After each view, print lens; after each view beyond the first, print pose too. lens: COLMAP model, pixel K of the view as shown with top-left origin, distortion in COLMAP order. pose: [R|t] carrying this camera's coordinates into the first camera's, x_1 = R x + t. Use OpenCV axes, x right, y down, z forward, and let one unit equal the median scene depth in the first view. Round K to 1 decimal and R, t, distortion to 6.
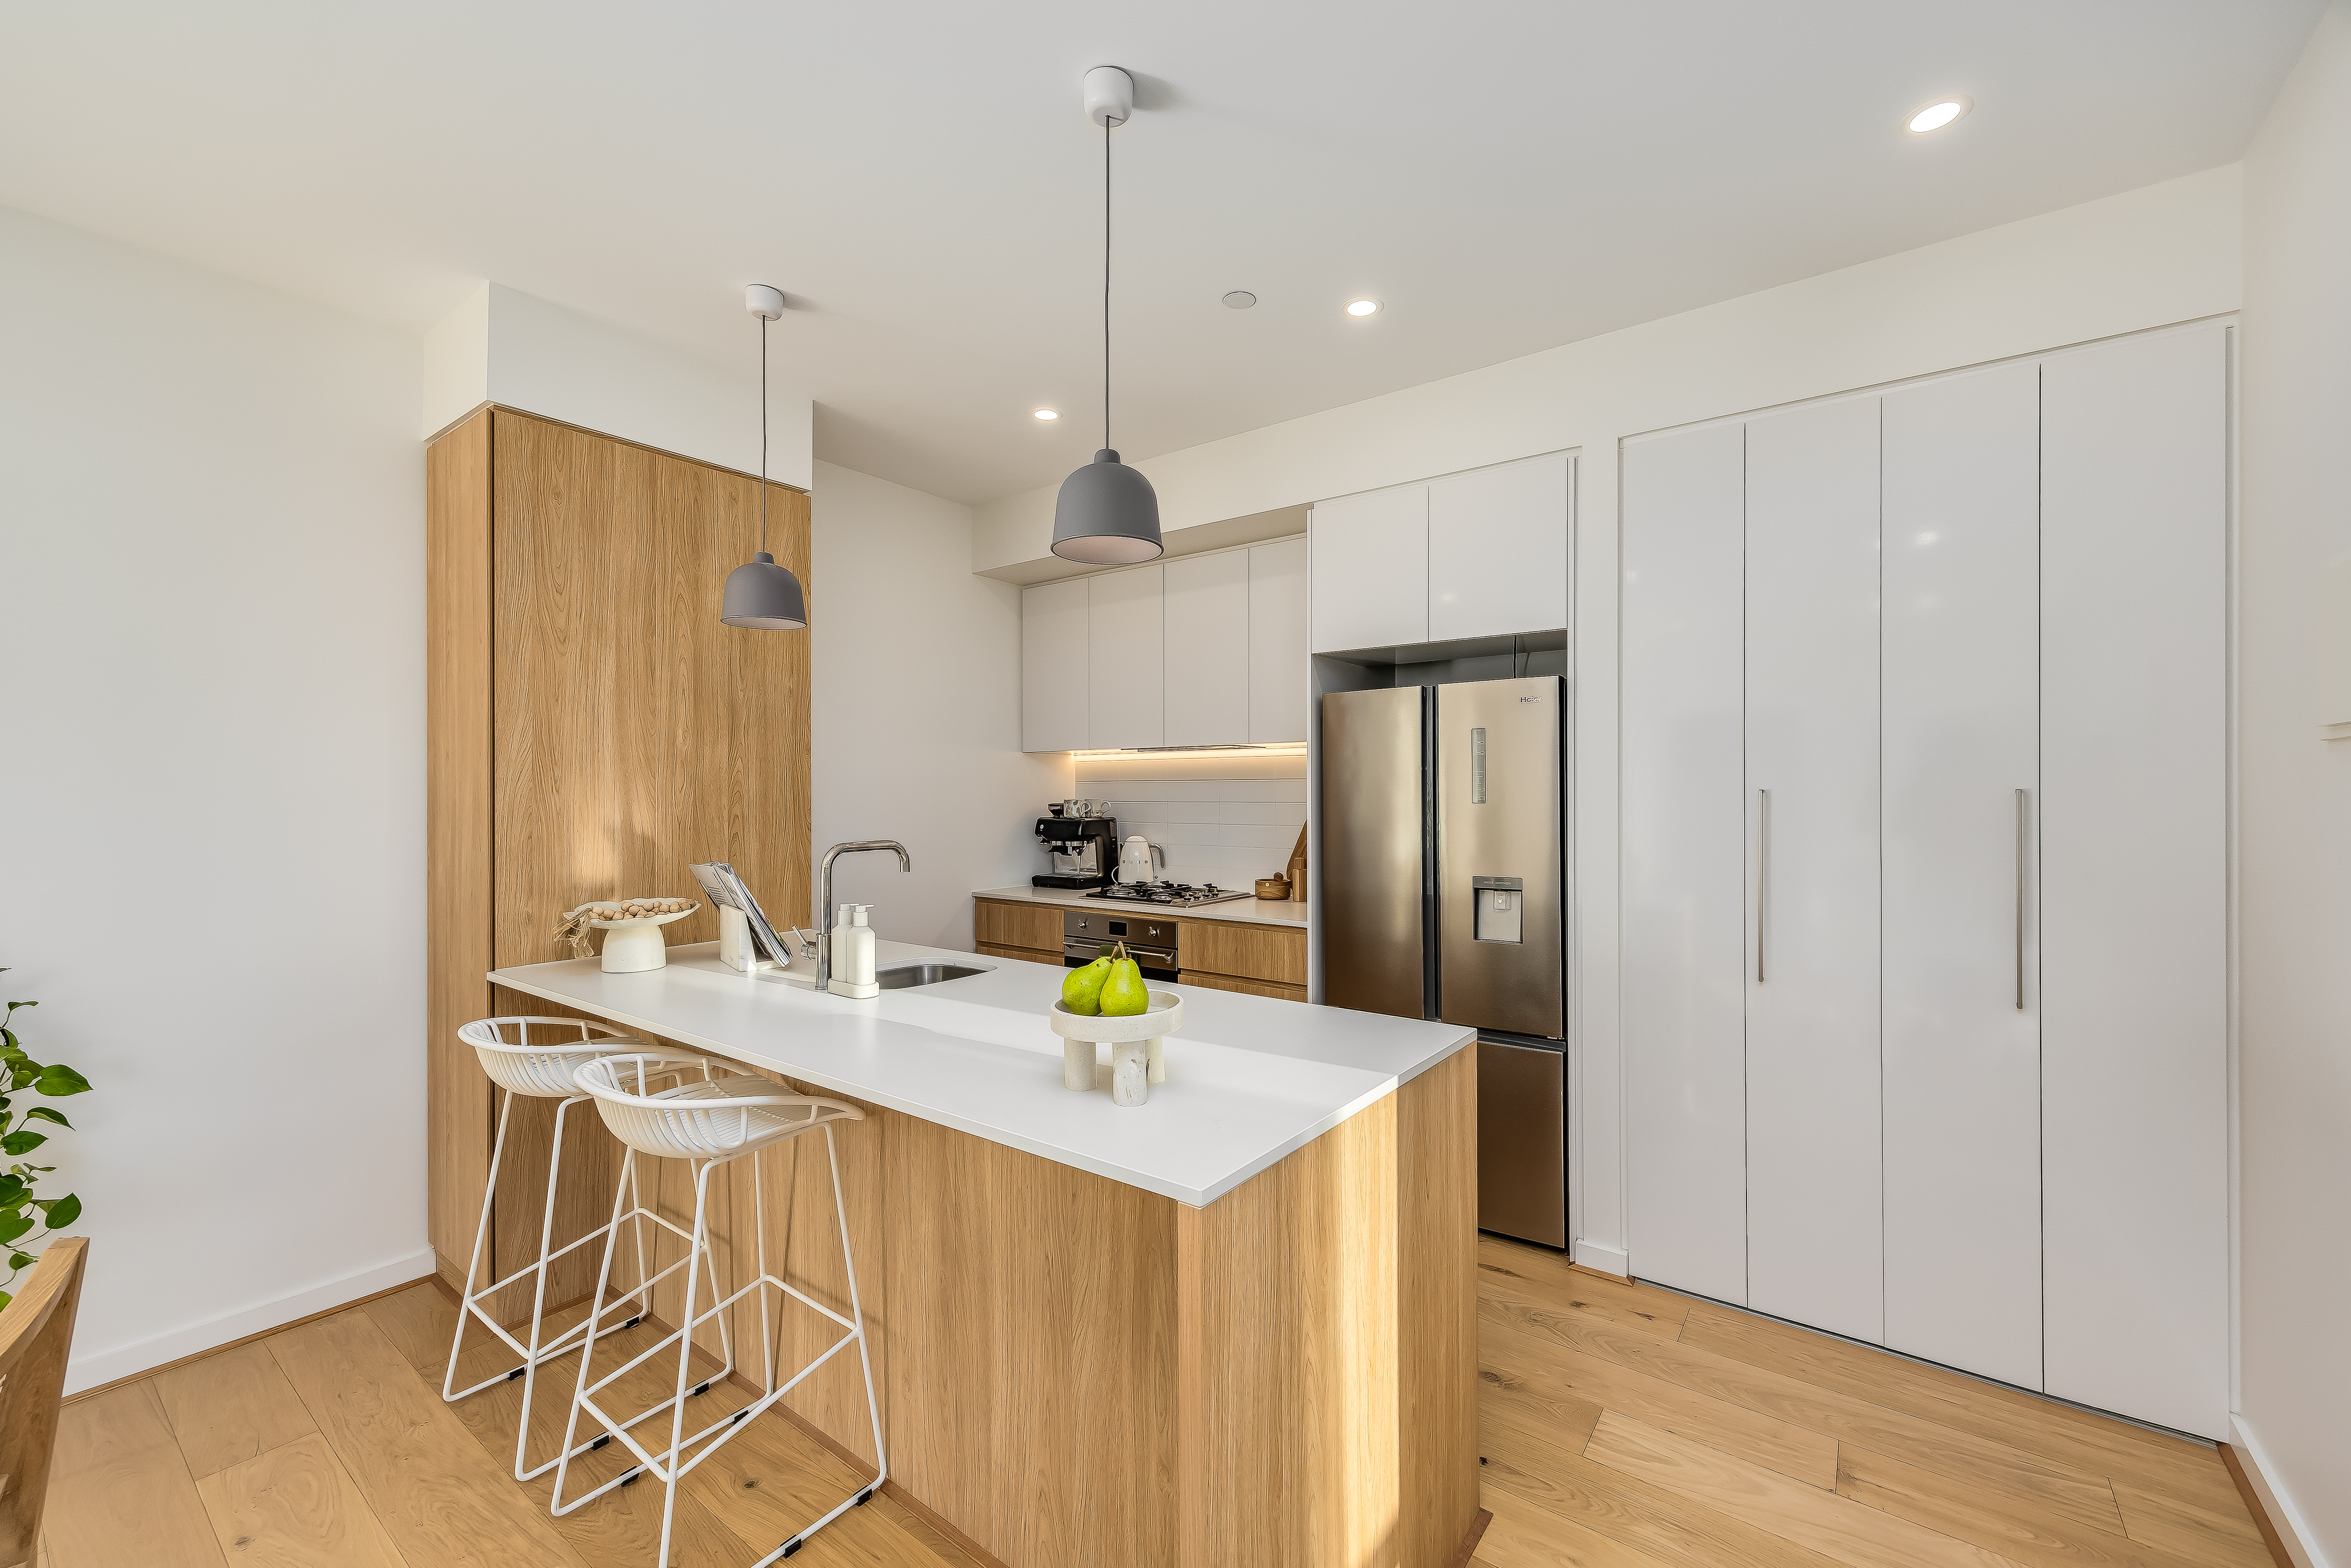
lens RADIAL K [[934.9, 0, 1195.0], [0, 934.9, 783.5], [0, 0, 1]] dist [0.001198, -0.000051]
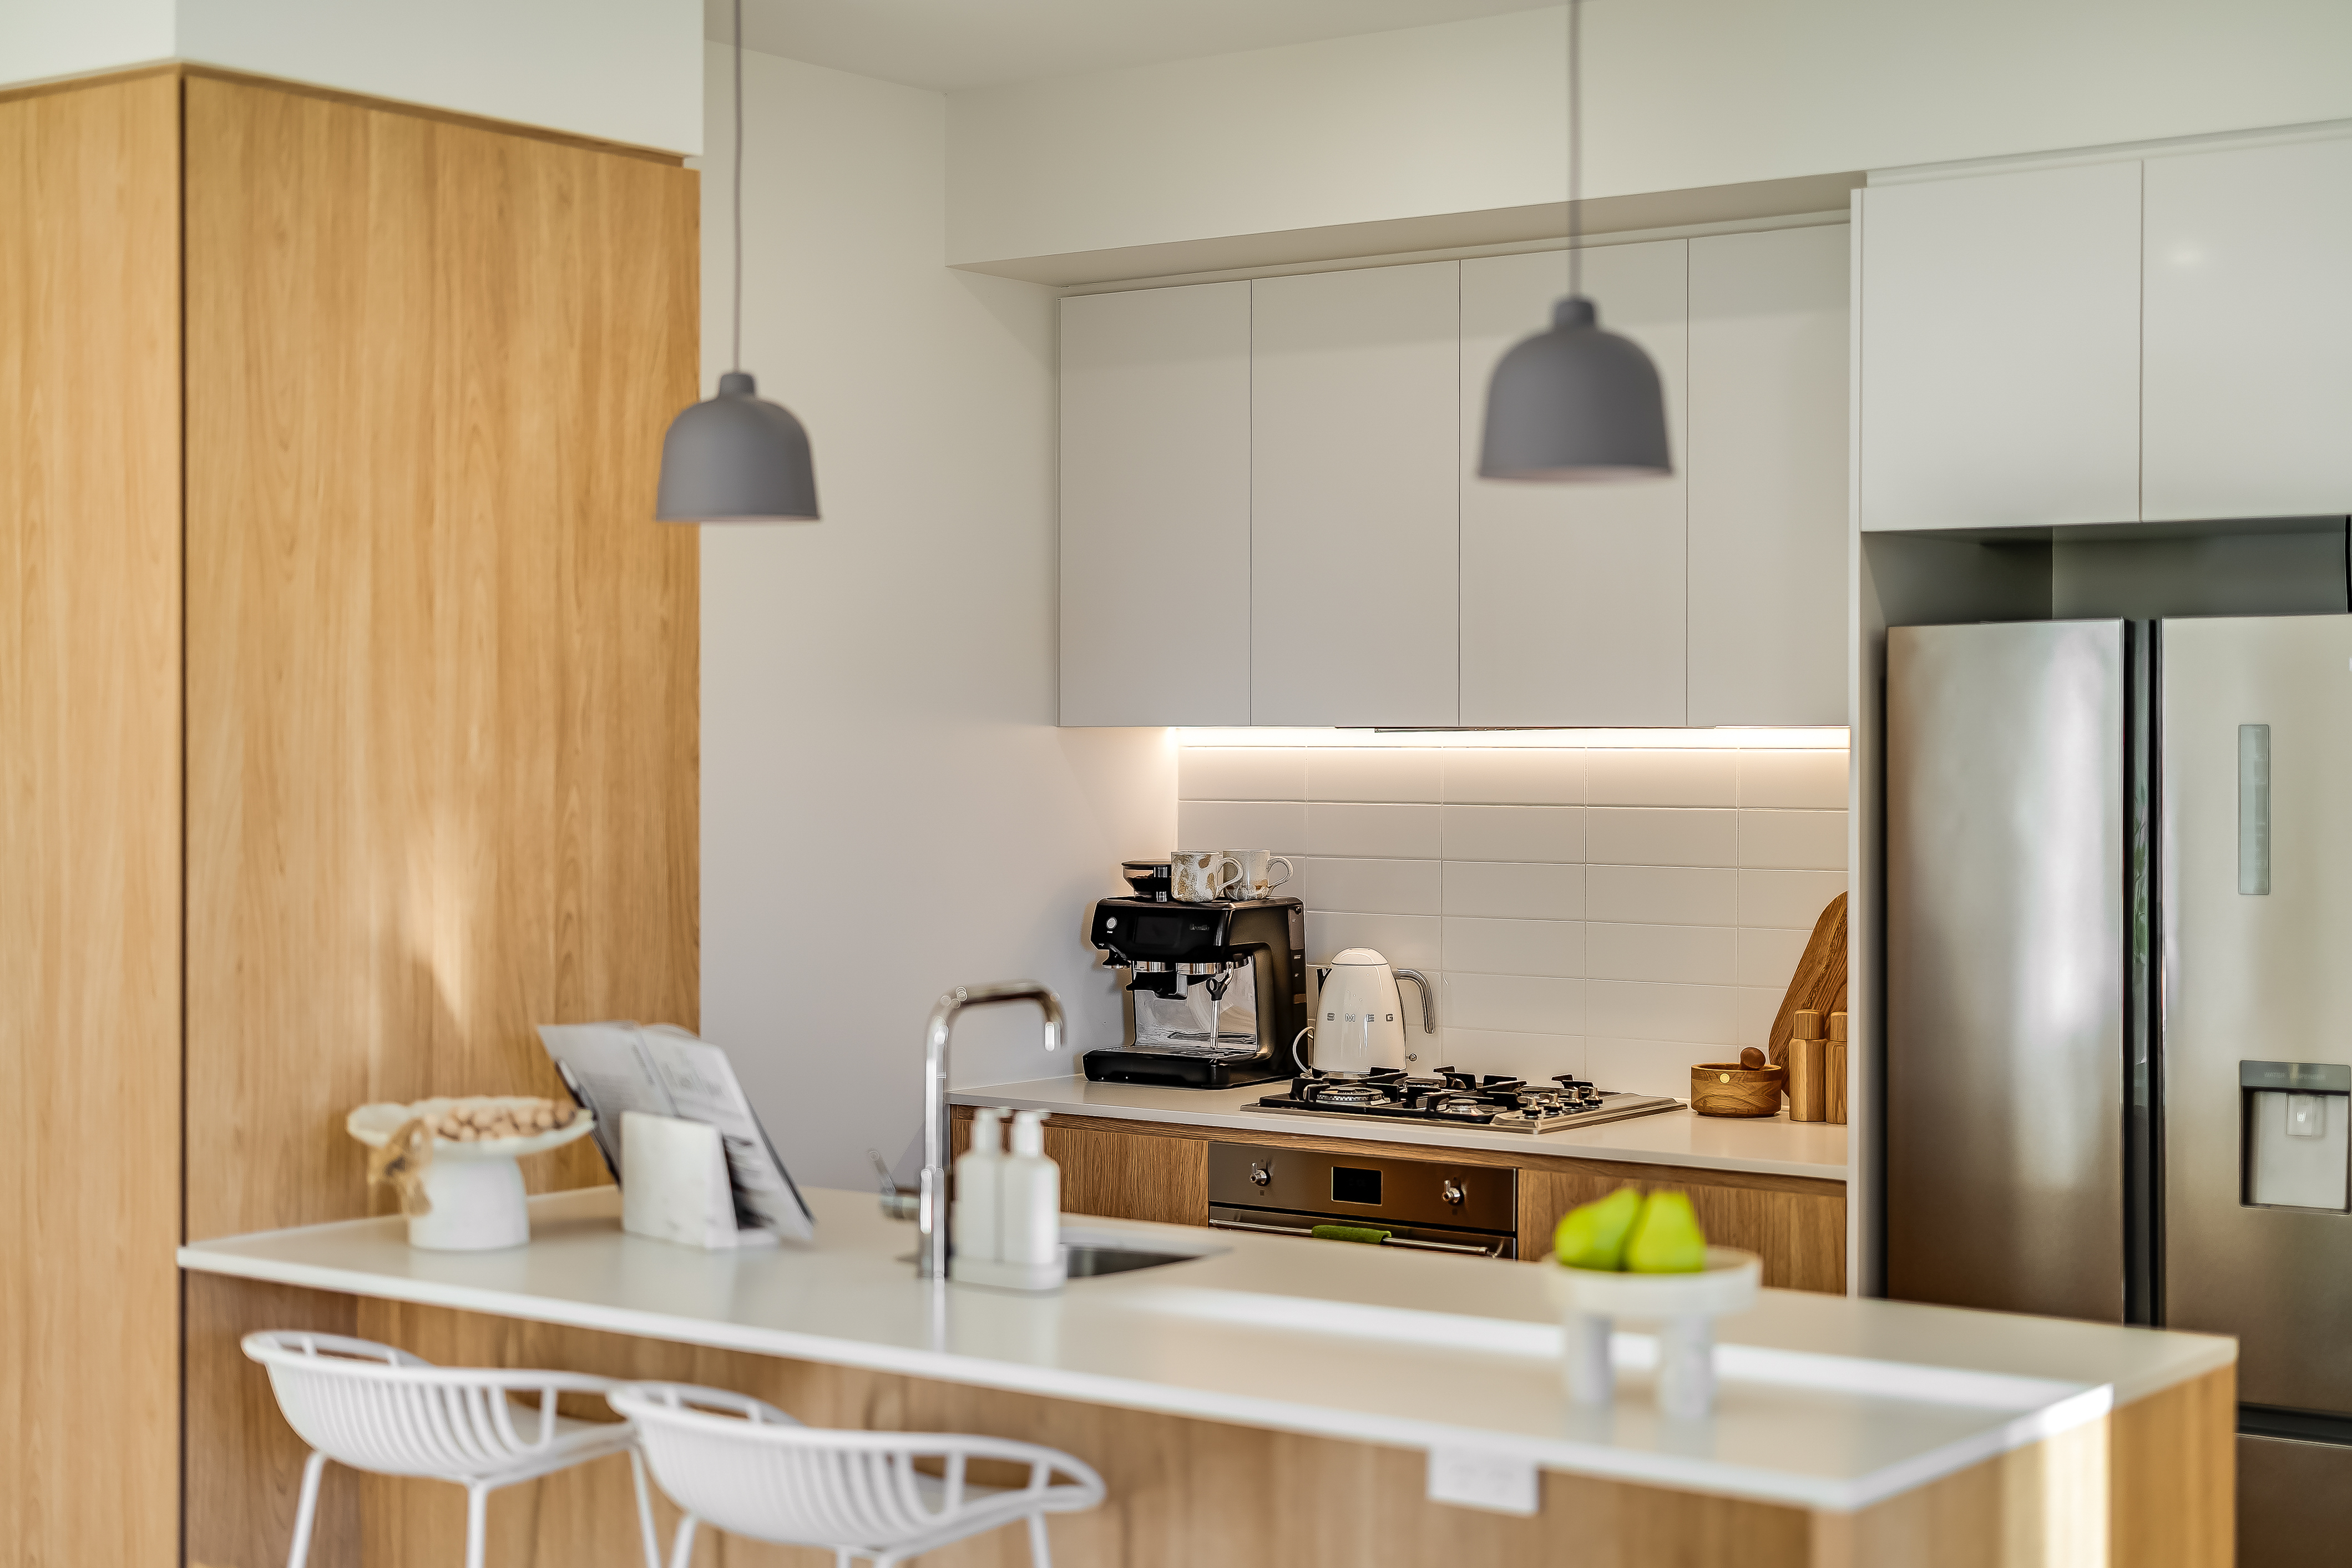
lens RADIAL K [[3441.6, 0, 1174.2], [0, 3441.6, 733.6], [0, 0, 1]] dist [0.009108, -0.036685]
pose [[0.999799, 0.003853, -0.019680, -0.169290], [-0.003714, 0.999968, 0.007087, -0.062891], [0.019707, -0.007013, 0.999781, -0.614754]]
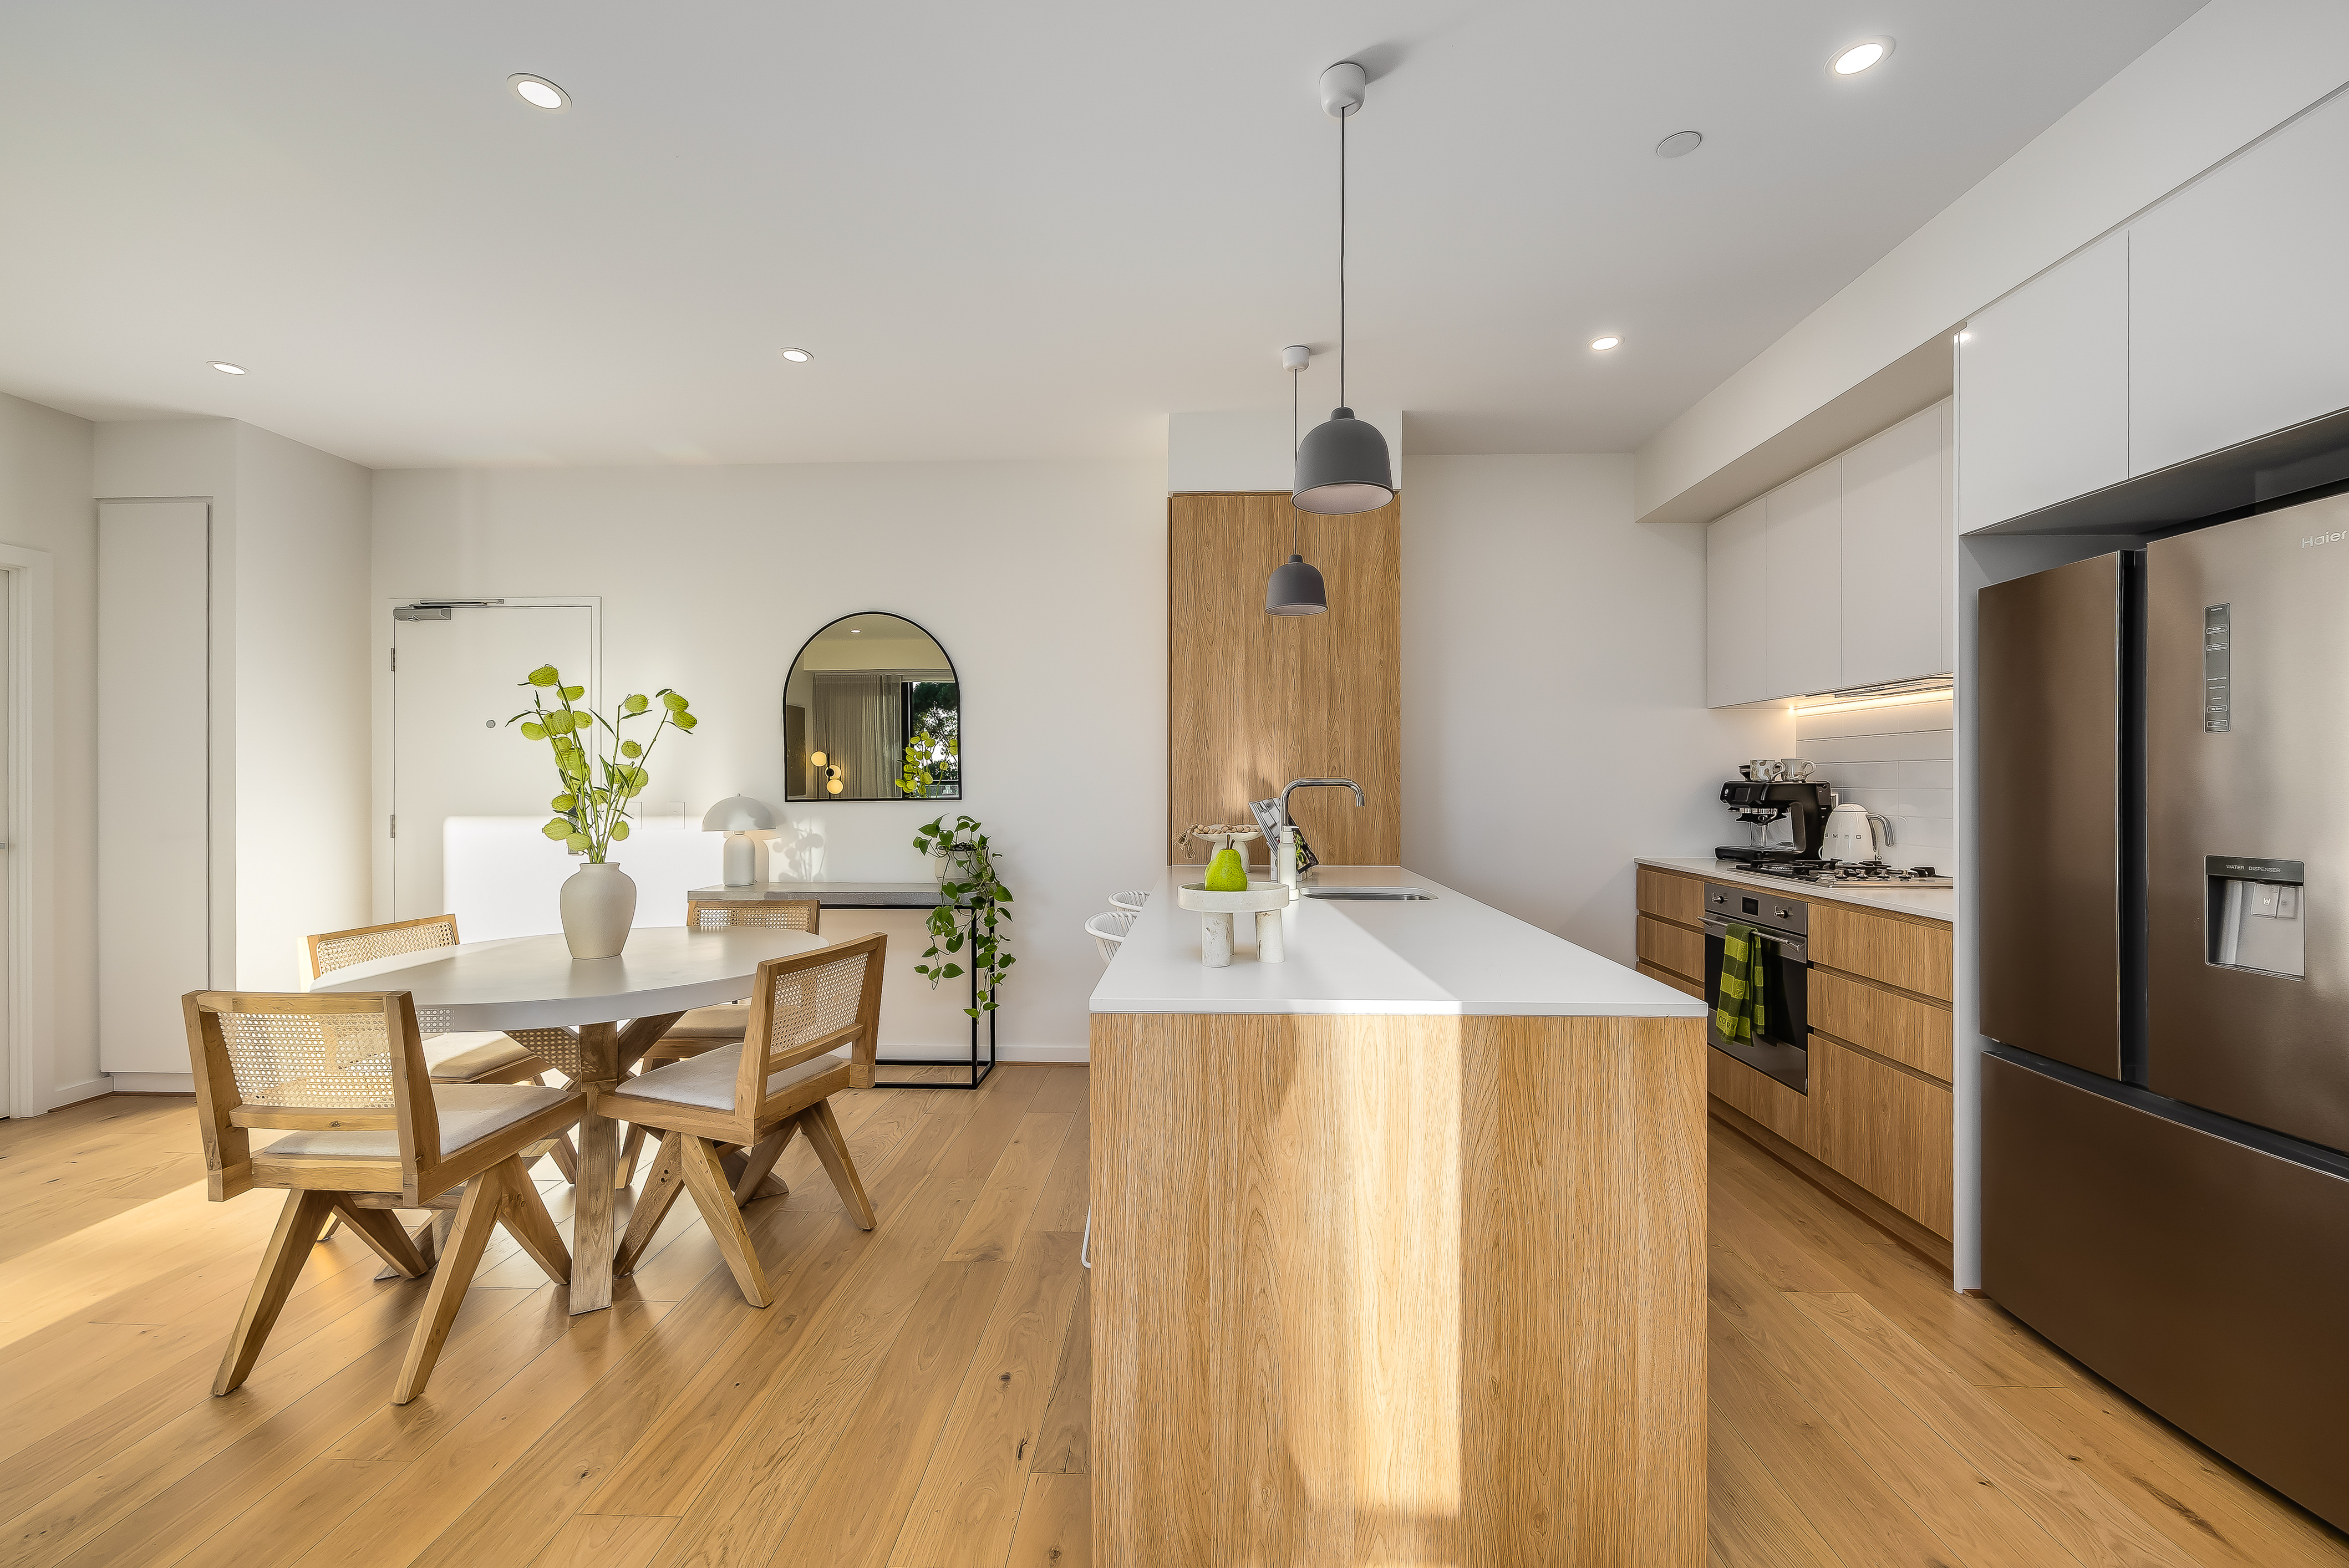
lens RADIAL K [[934.1, 0, 1194.0], [0, 934.1, 783.5], [0, 0, 1]] dist [0.001198, -0.000051]
pose [[0.565654, 0.002053, -0.824640, 0.424997], [0.005658, 0.999964, 0.006371, 0.046340], [0.824624, -0.008269, 0.565621, 0.138334]]
